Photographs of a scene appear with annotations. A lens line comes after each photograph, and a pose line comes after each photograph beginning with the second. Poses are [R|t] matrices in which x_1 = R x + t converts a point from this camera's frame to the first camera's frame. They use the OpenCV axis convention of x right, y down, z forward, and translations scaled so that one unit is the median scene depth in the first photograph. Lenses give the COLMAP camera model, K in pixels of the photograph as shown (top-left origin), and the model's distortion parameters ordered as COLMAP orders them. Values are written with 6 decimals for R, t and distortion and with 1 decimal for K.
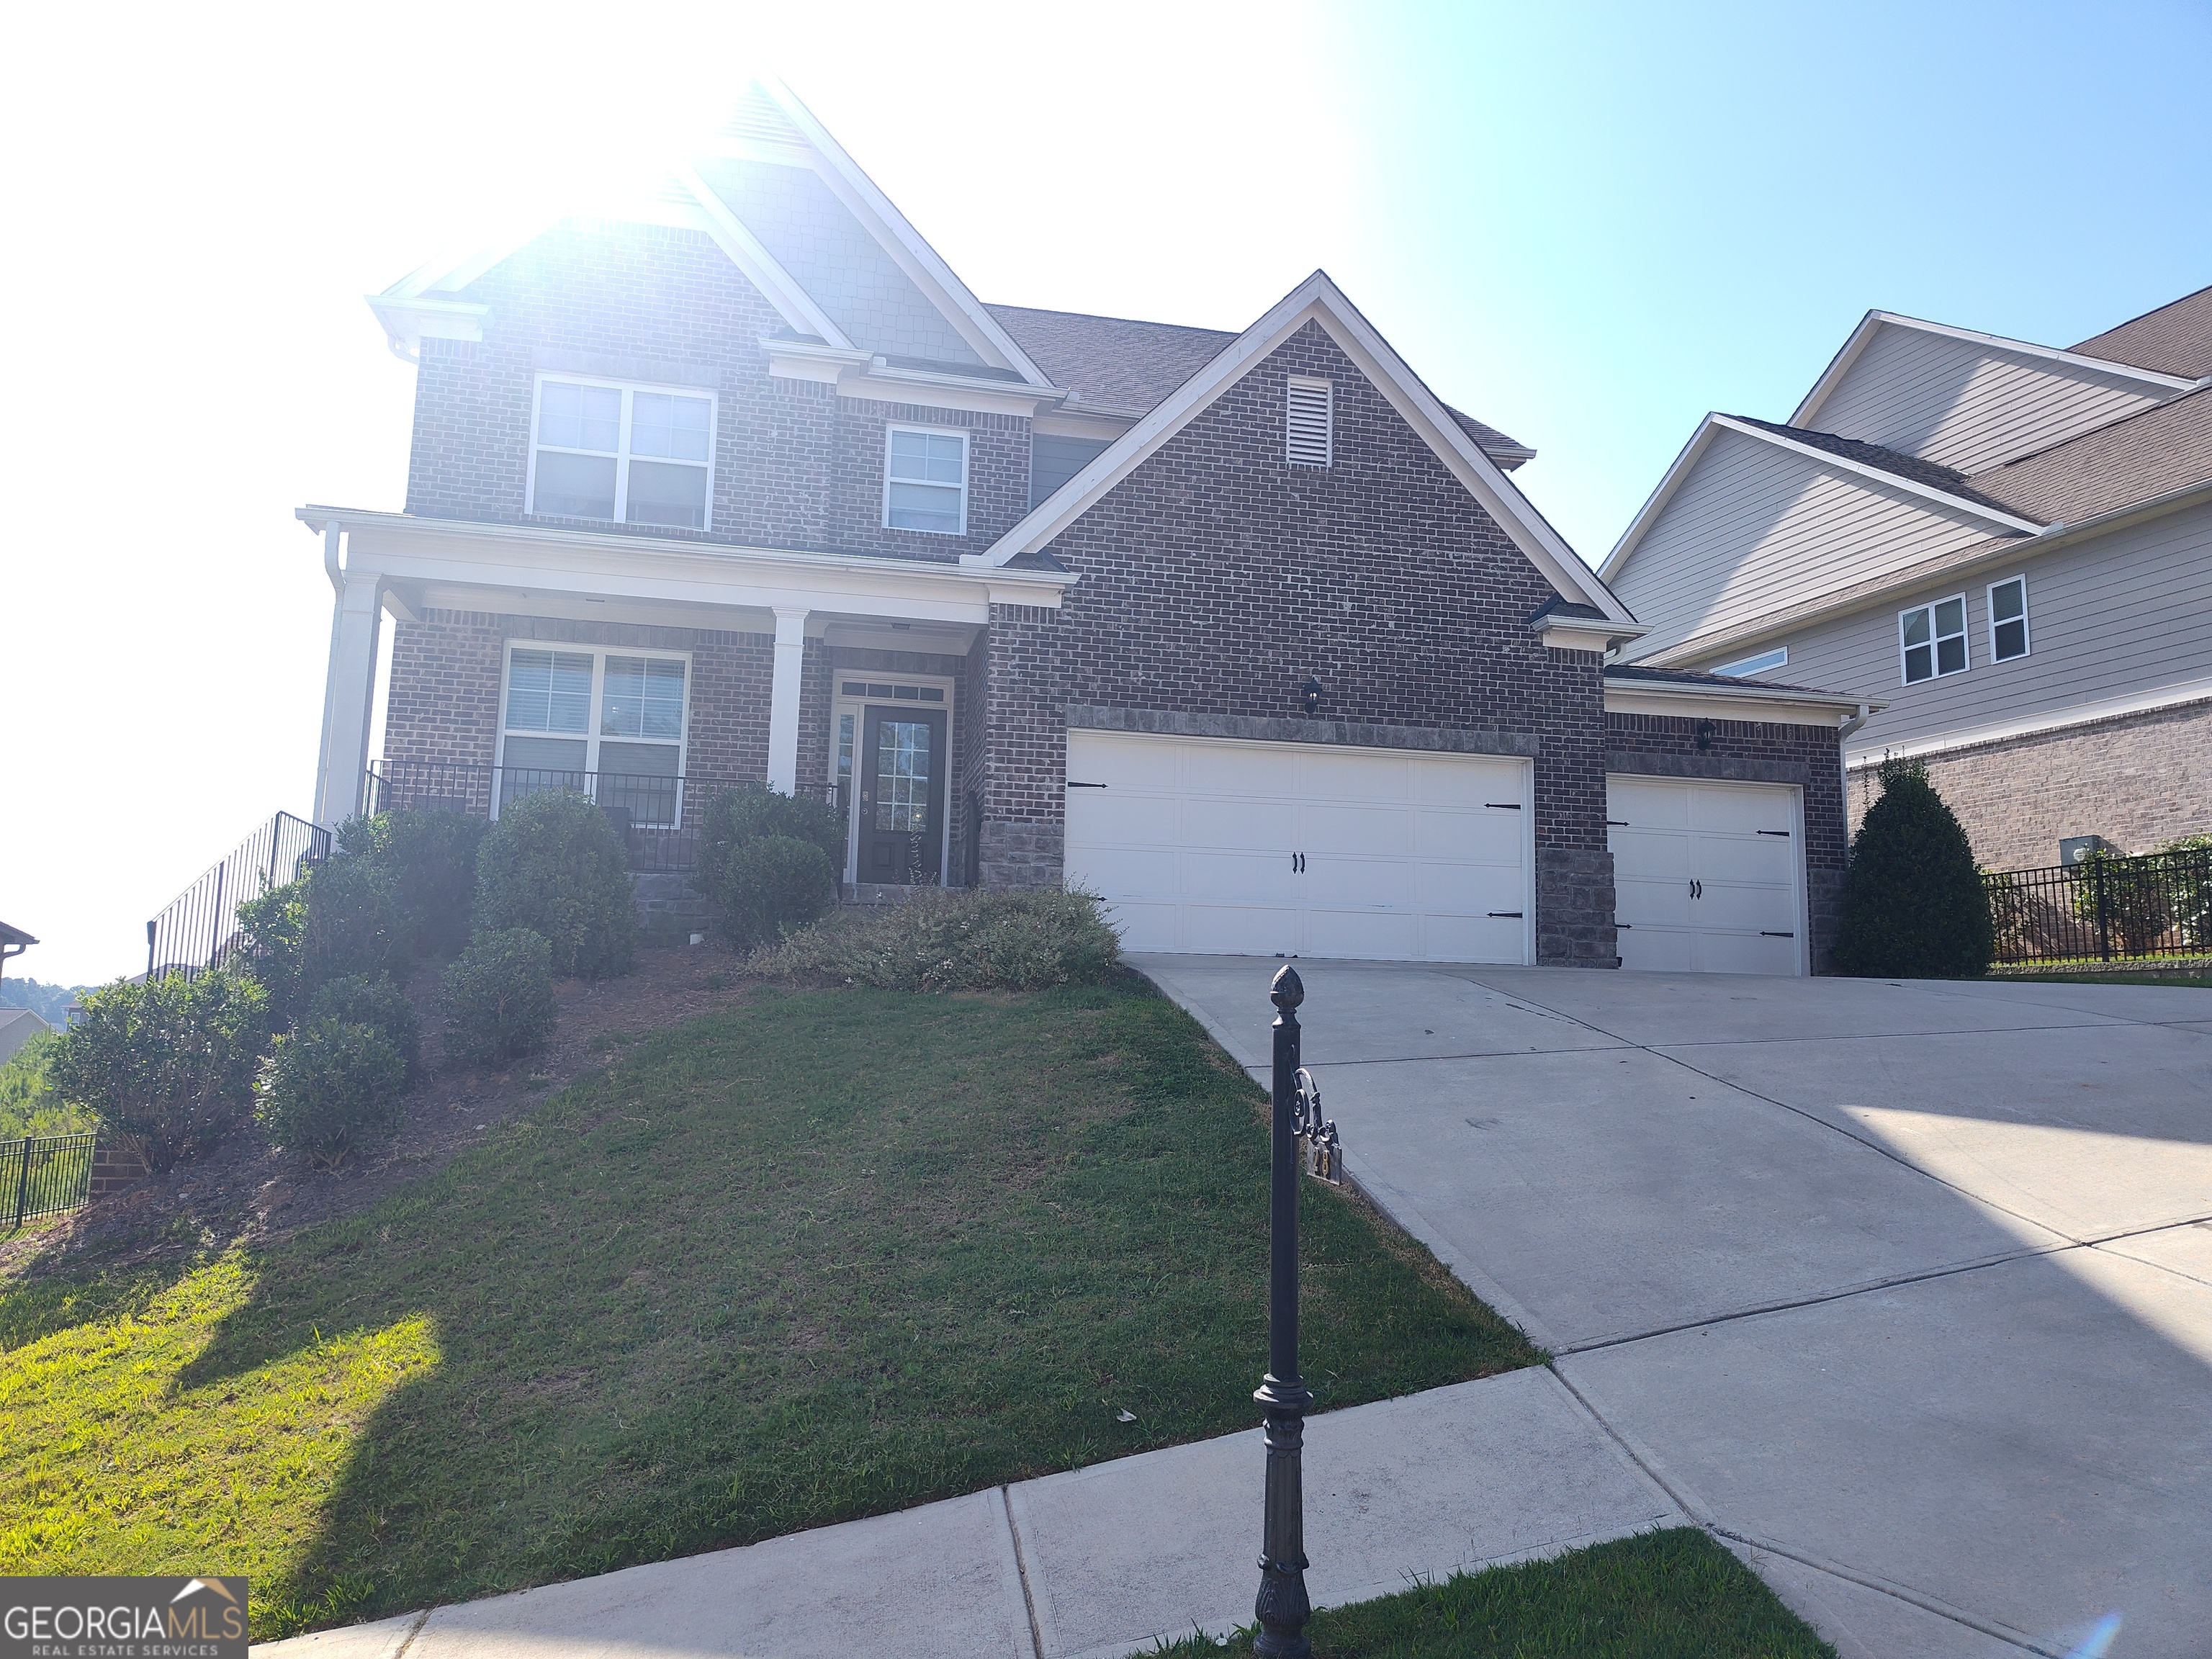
lens RADIAL K [[1504.6, 0, 1106.0], [0, 1504.6, 829.5], [0, 0, 1]] dist [0.055785, -0.037950]
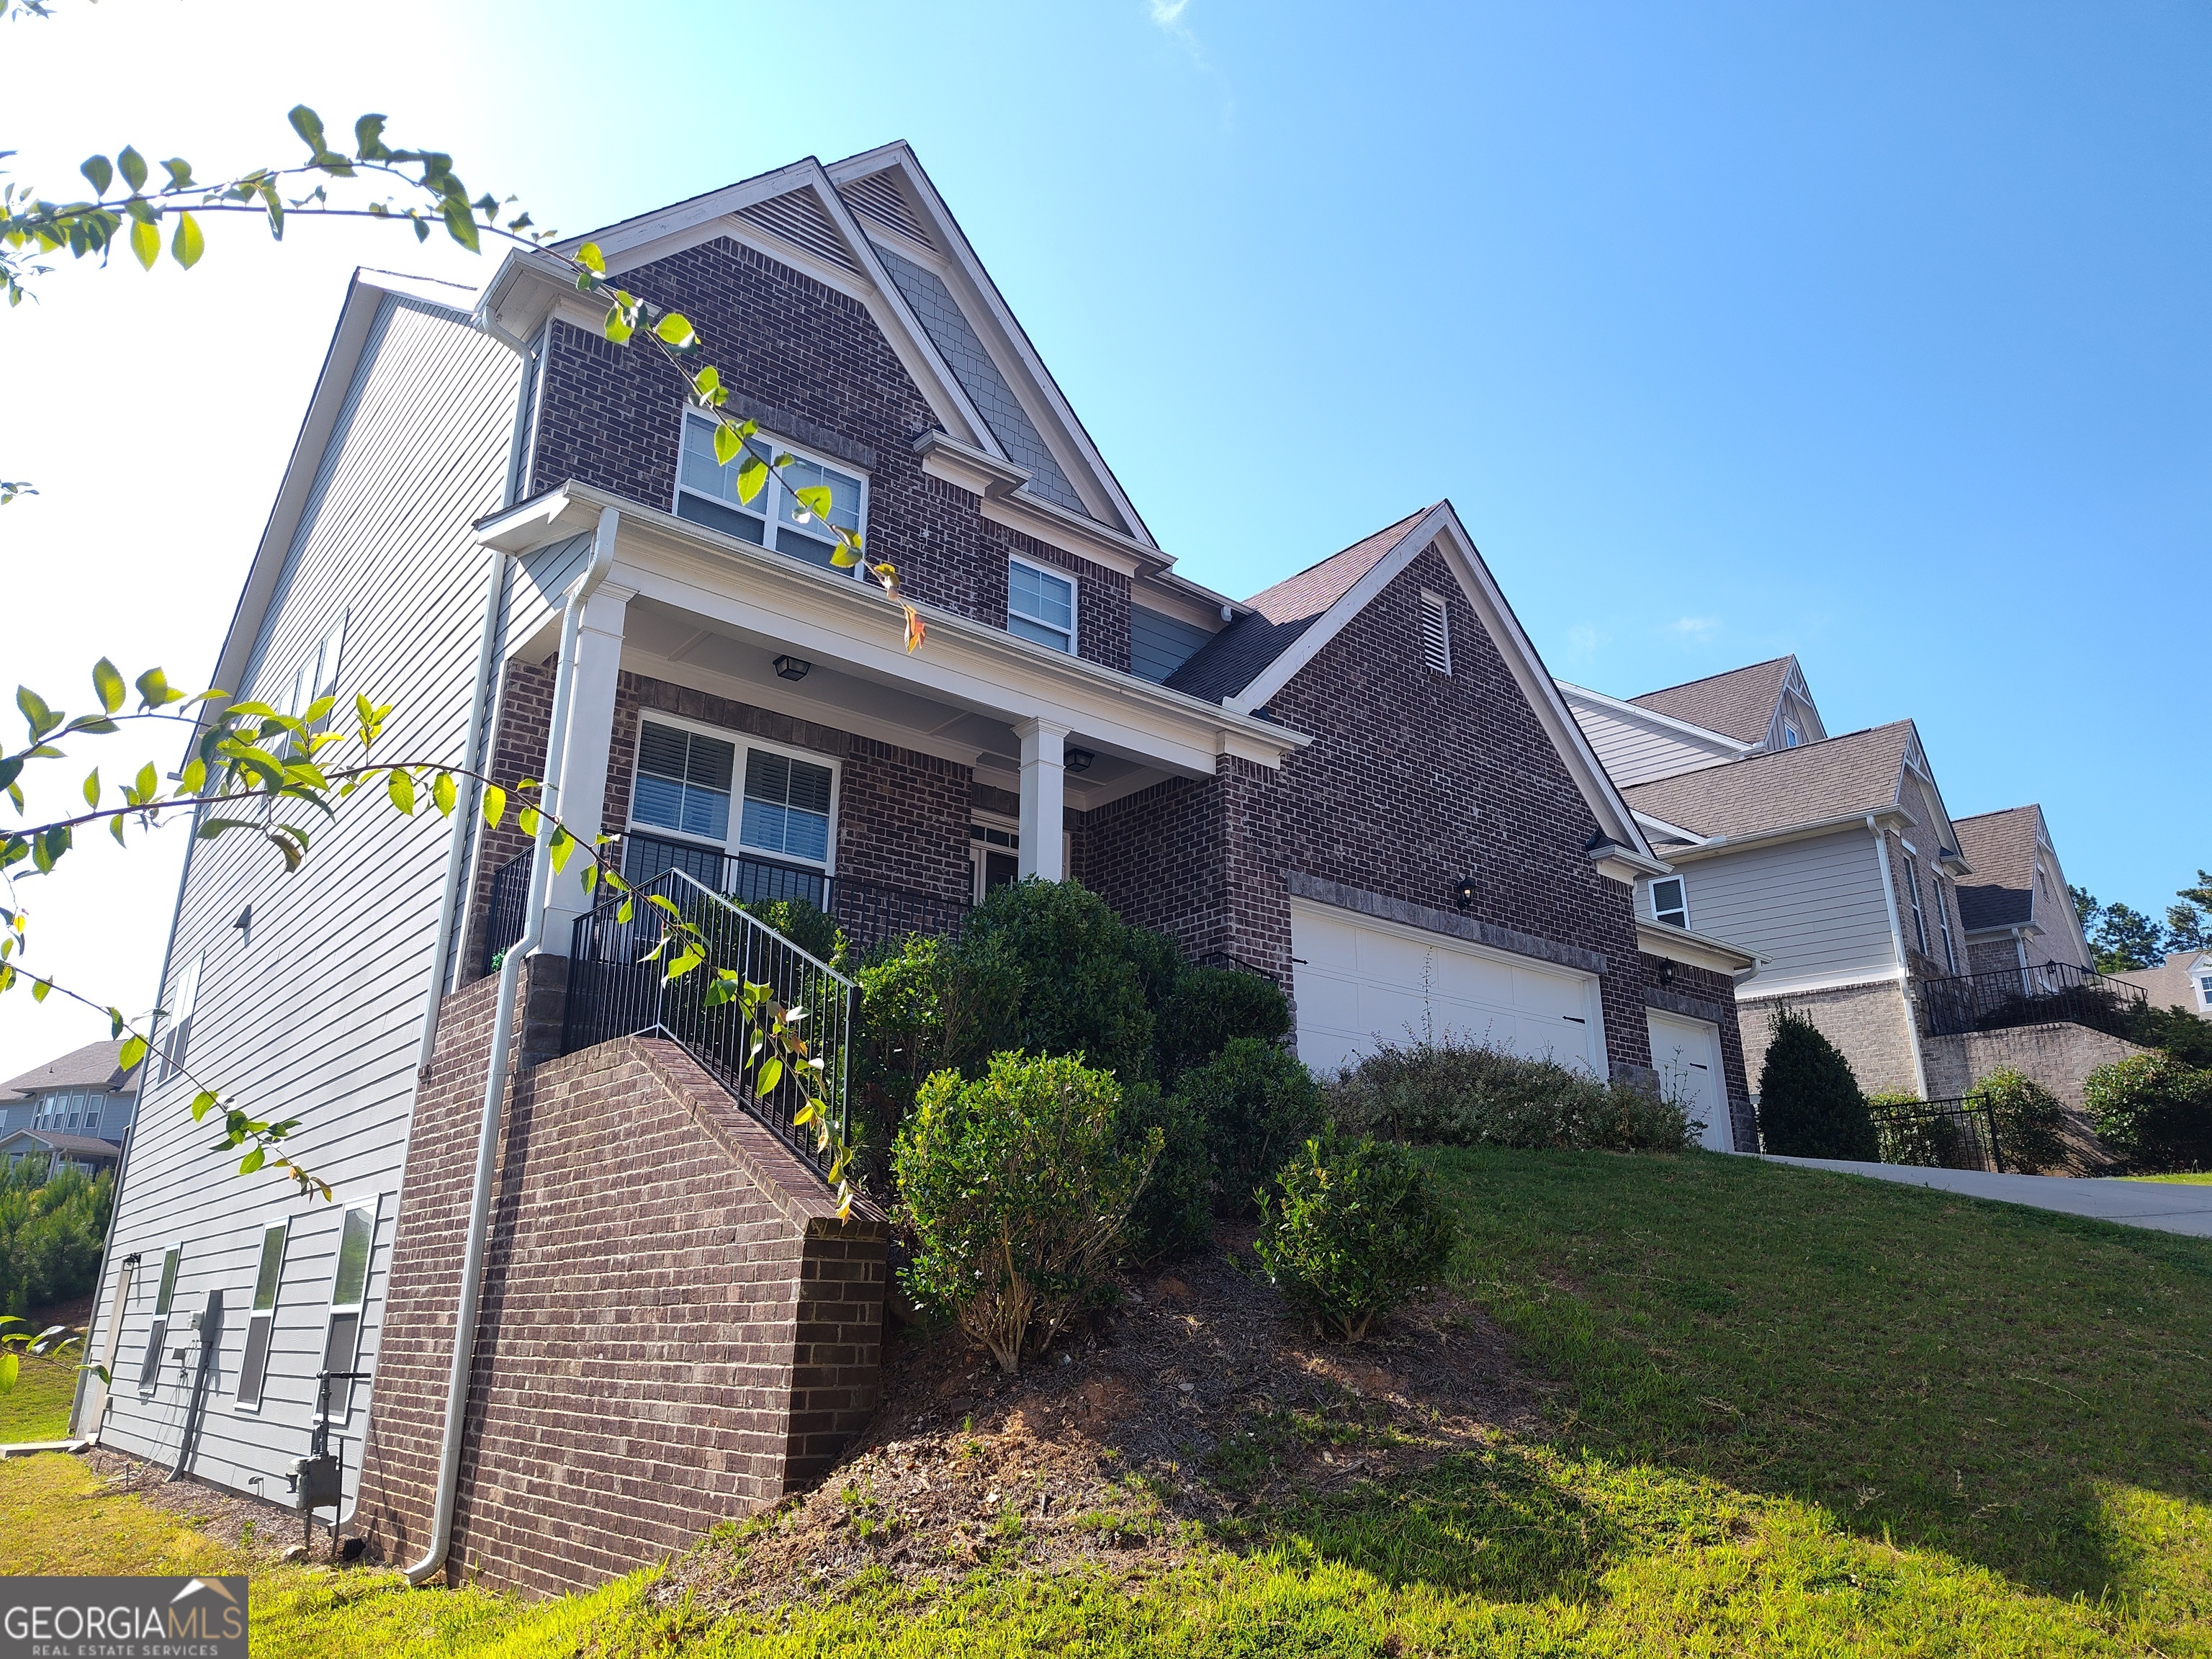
lens RADIAL K [[1504.6, 0, 1106.0], [0, 1504.6, 829.5], [0, 0, 1]] dist [0.055785, -0.037950]
pose [[0.884287, 0.129831, 0.448531, -0.519105], [-0.048906, 0.981037, -0.187549, 0.068836], [-0.464375, 0.143911, 0.873868, 0.219664]]
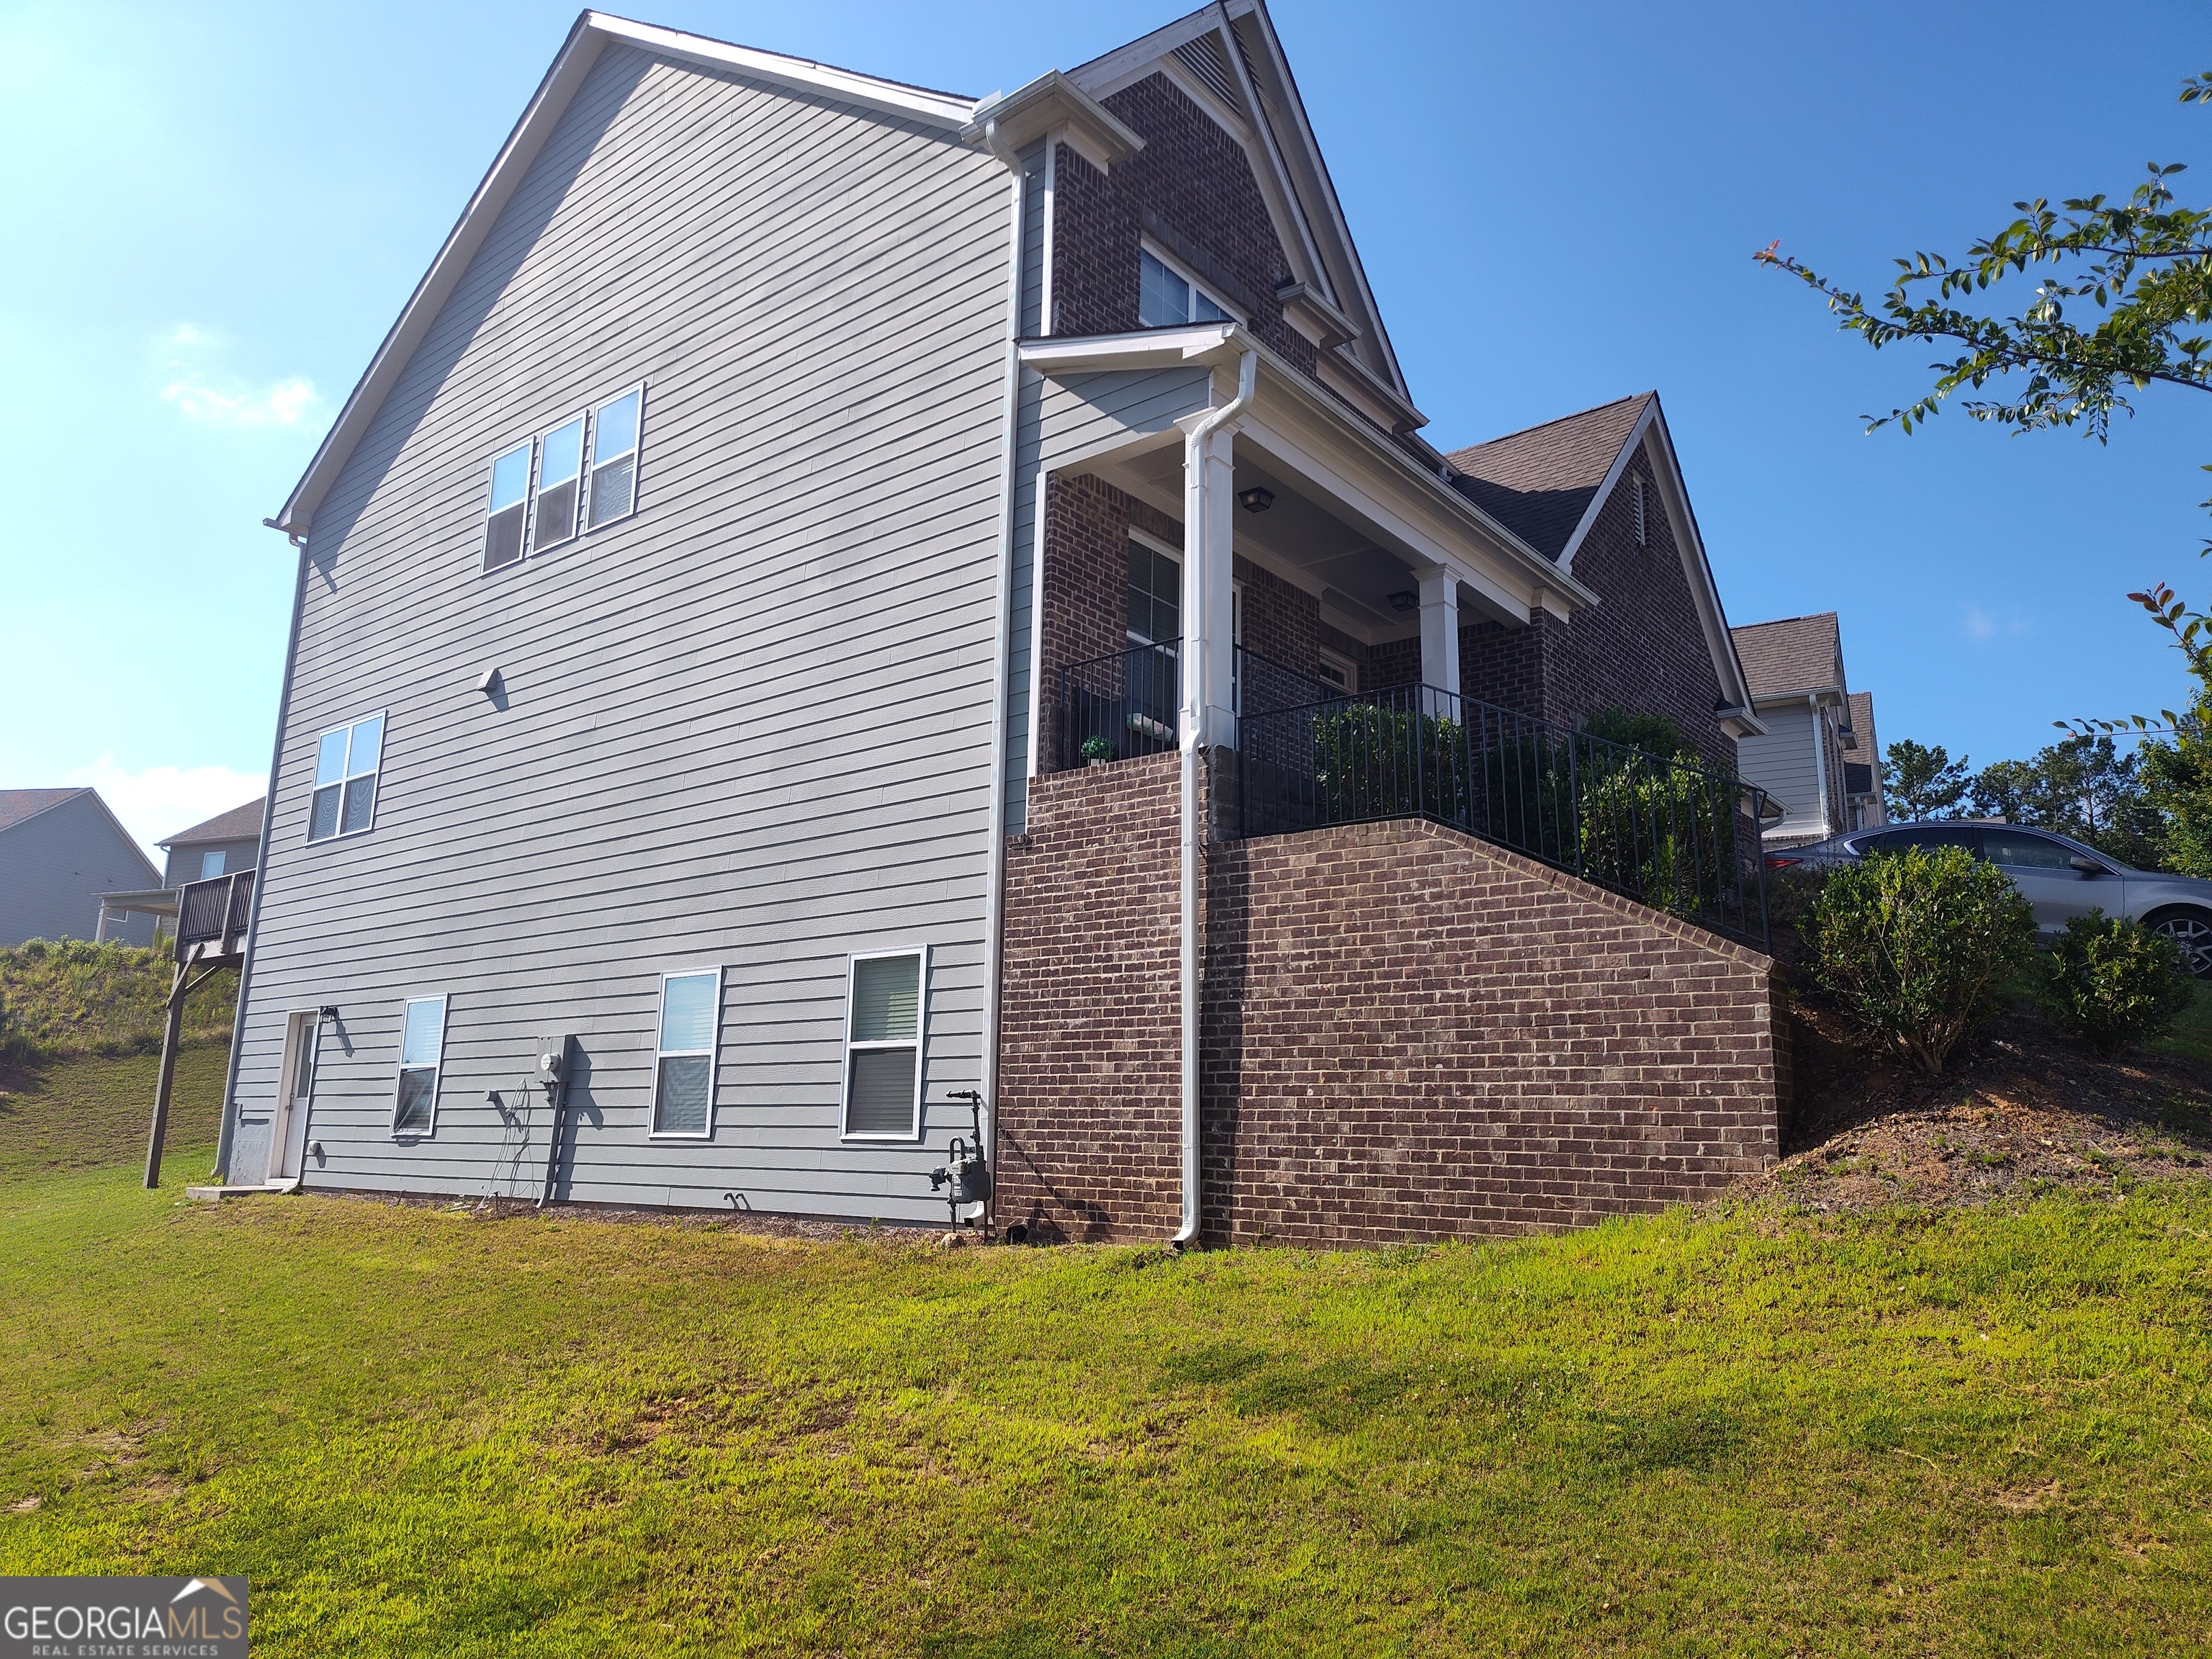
lens RADIAL K [[1504.6, 0, 1106.0], [0, 1504.6, 829.5], [0, 0, 1]] dist [0.055785, -0.037950]
pose [[0.771431, 0.123459, 0.624222, -0.903152], [-0.088463, 0.992279, -0.086928, 0.118276], [-0.630134, 0.011838, 0.776396, 0.346199]]
